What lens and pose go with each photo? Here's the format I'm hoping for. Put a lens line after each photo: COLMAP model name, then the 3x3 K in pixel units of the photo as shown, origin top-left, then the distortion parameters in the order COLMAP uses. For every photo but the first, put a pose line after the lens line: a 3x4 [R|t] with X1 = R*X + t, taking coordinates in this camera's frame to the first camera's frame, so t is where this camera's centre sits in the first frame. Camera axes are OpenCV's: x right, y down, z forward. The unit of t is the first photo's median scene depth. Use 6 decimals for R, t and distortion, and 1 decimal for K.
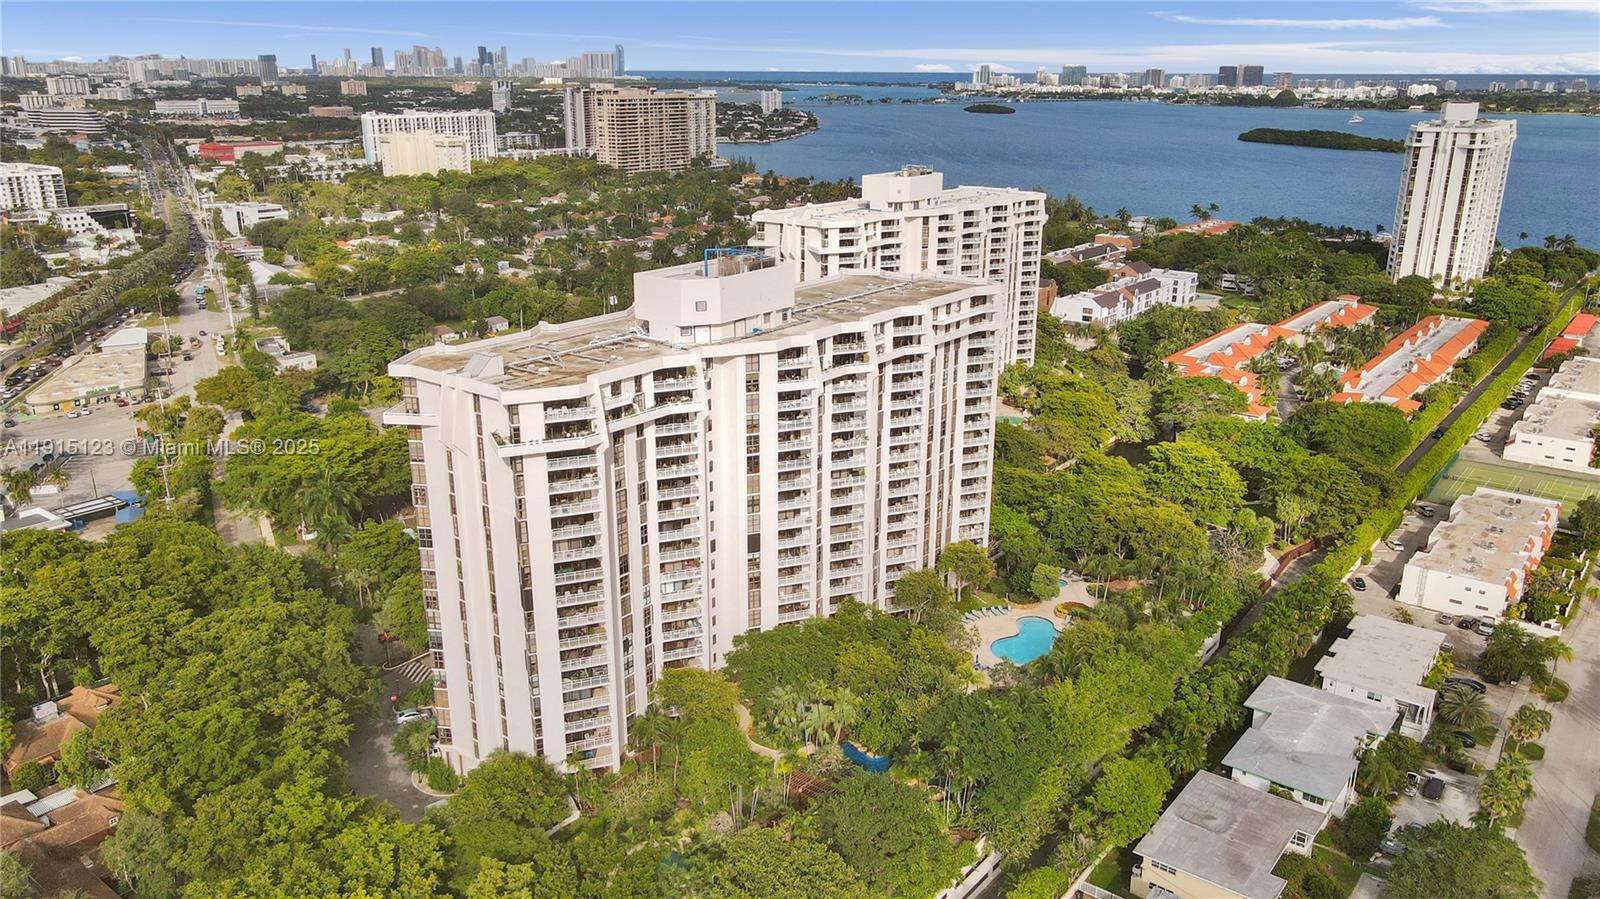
lens RADIAL K [[1204.2, 0, 839.6], [0, 1204.2, 425.3], [0, 0, 1]] dist [-0.004690, 0.027482]
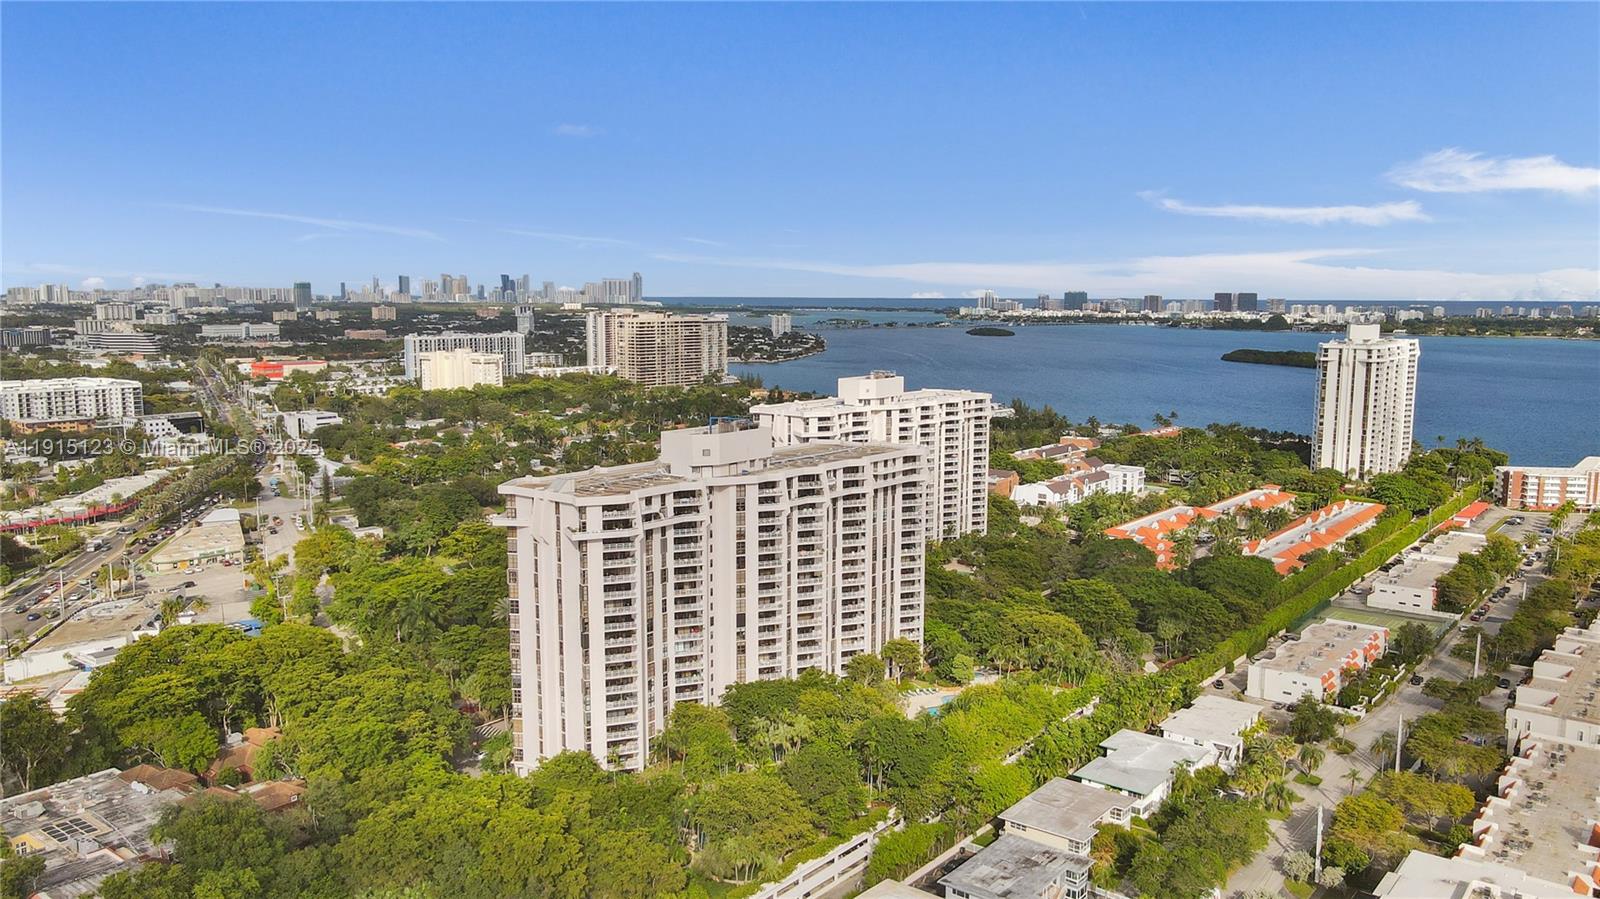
lens RADIAL K [[1203.6, 0, 841.6], [0, 1203.6, 447.9], [0, 0, 1]] dist [-0.013584, 0.048165]
pose [[0.999981, 0.000507, -0.006079, 0.031057], [-0.001478, 0.986972, -0.160883, 0.070919], [0.005918, 0.160889, 0.986955, -0.238333]]
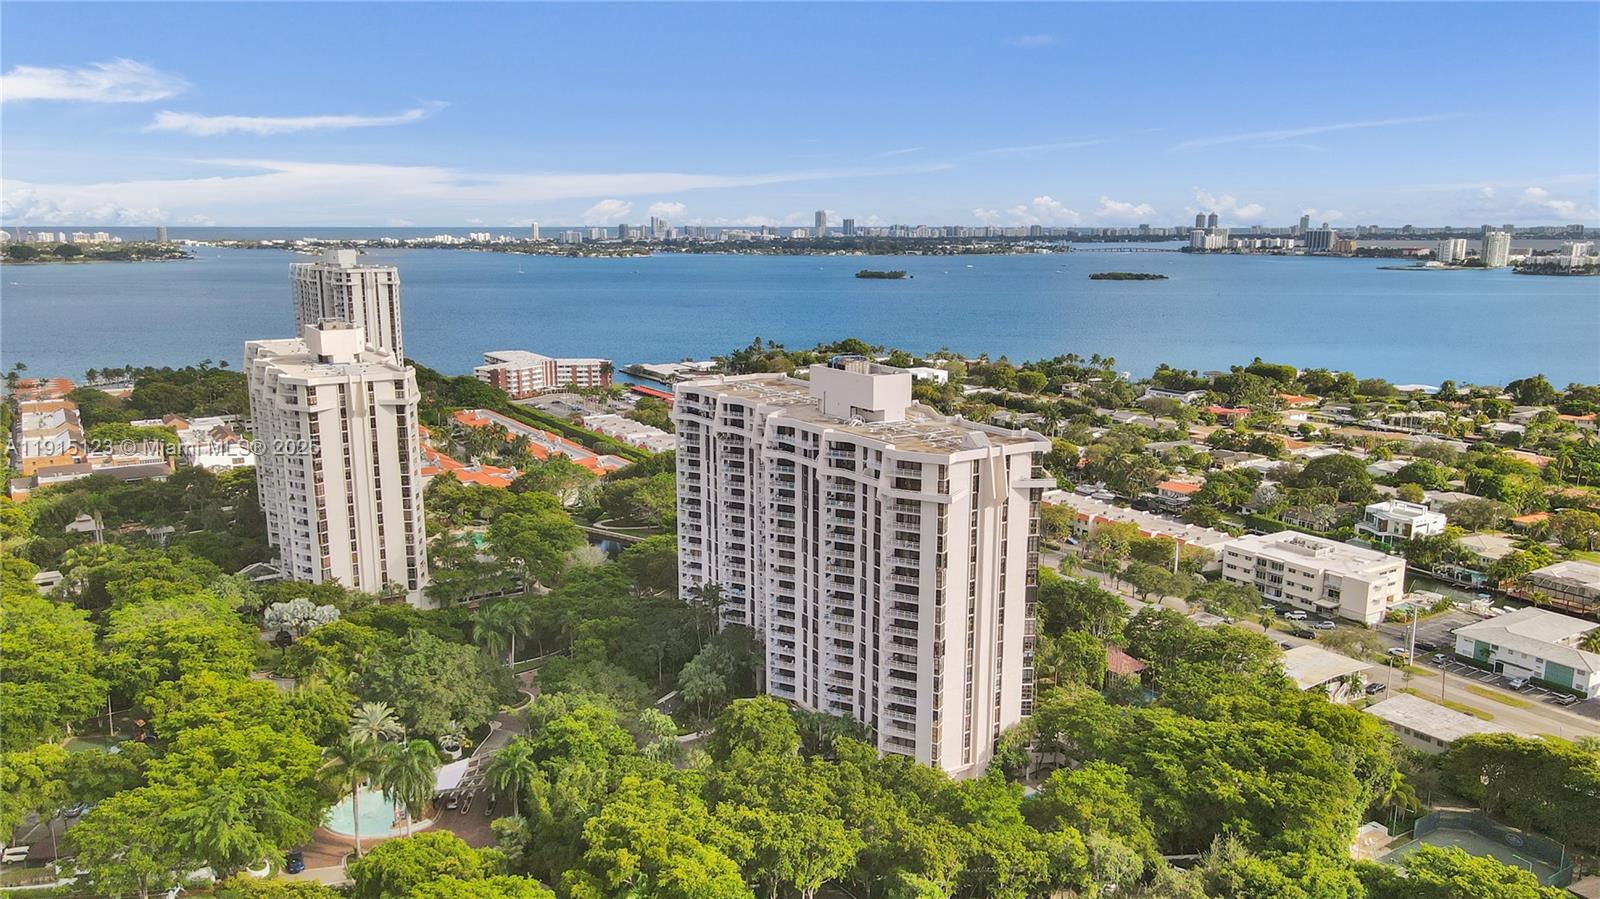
lens RADIAL K [[1146.3, 0, 800.0], [0, 1146.3, 449.5], [0, 0, 1]] dist [-0.014449, 0.046800]
pose [[0.370065, -0.184966, 0.910406, -0.738326], [0.266452, 0.959939, 0.086722, -0.097731], [-0.889975, 0.210487, 0.404525, 0.323102]]
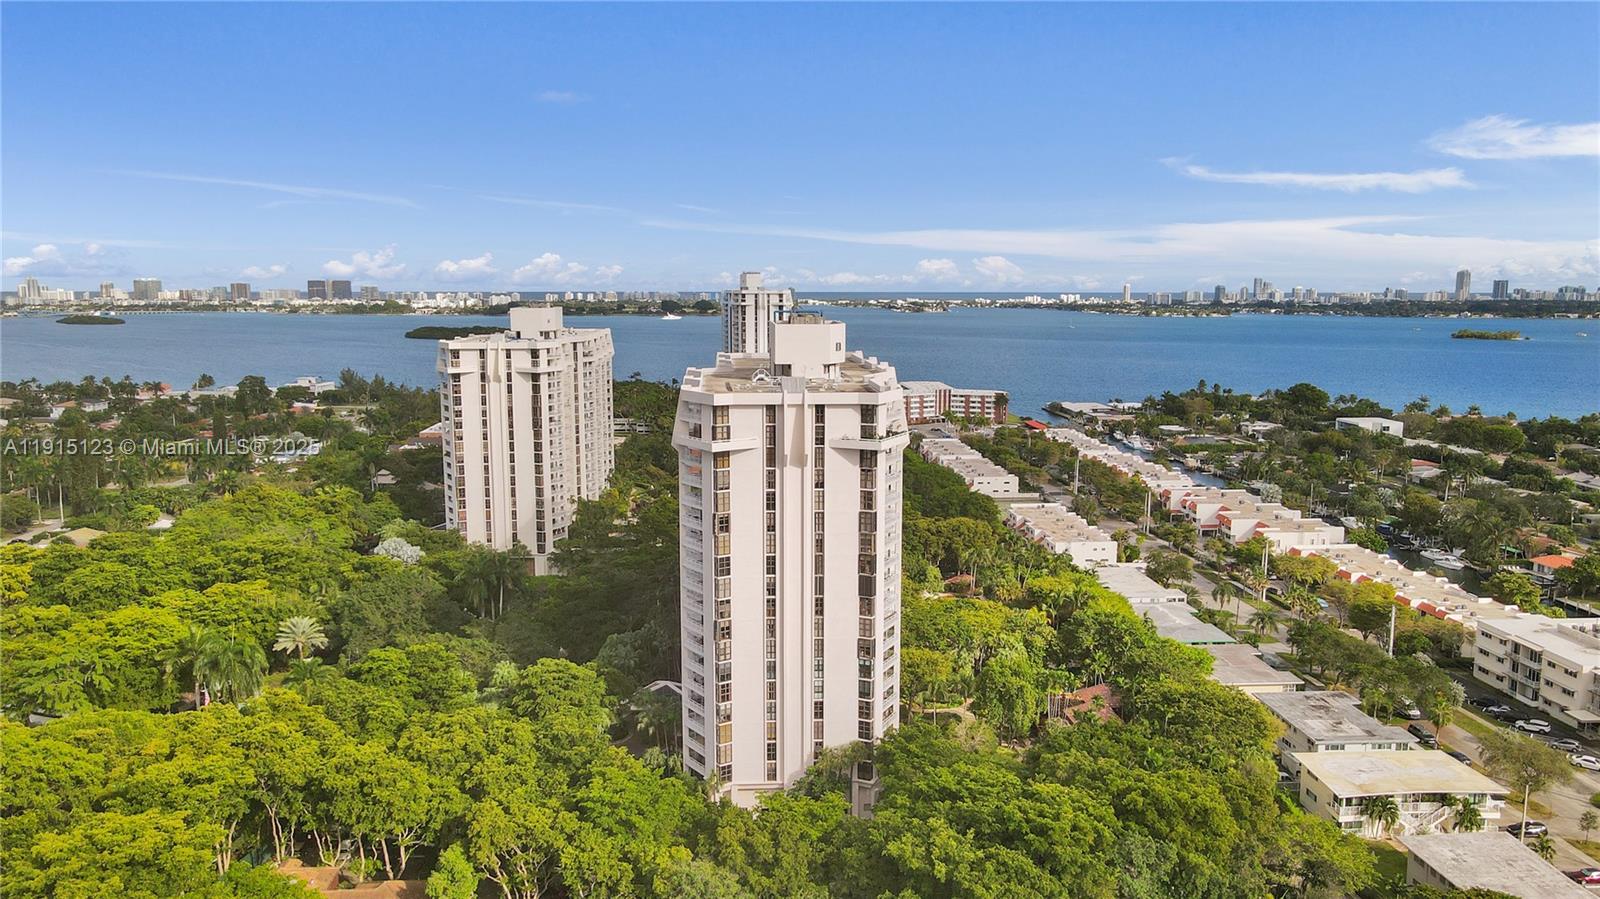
lens RADIAL K [[1161.9, 0, 815.9], [0, 1161.9, 448.0], [0, 0, 1]] dist [0.003731, 0.022106]
pose [[0.758245, -0.095713, 0.644906, -0.472737], [0.189582, 0.978791, -0.077634, 0.044545], [-0.623798, 0.181129, 0.760308, 0.090582]]
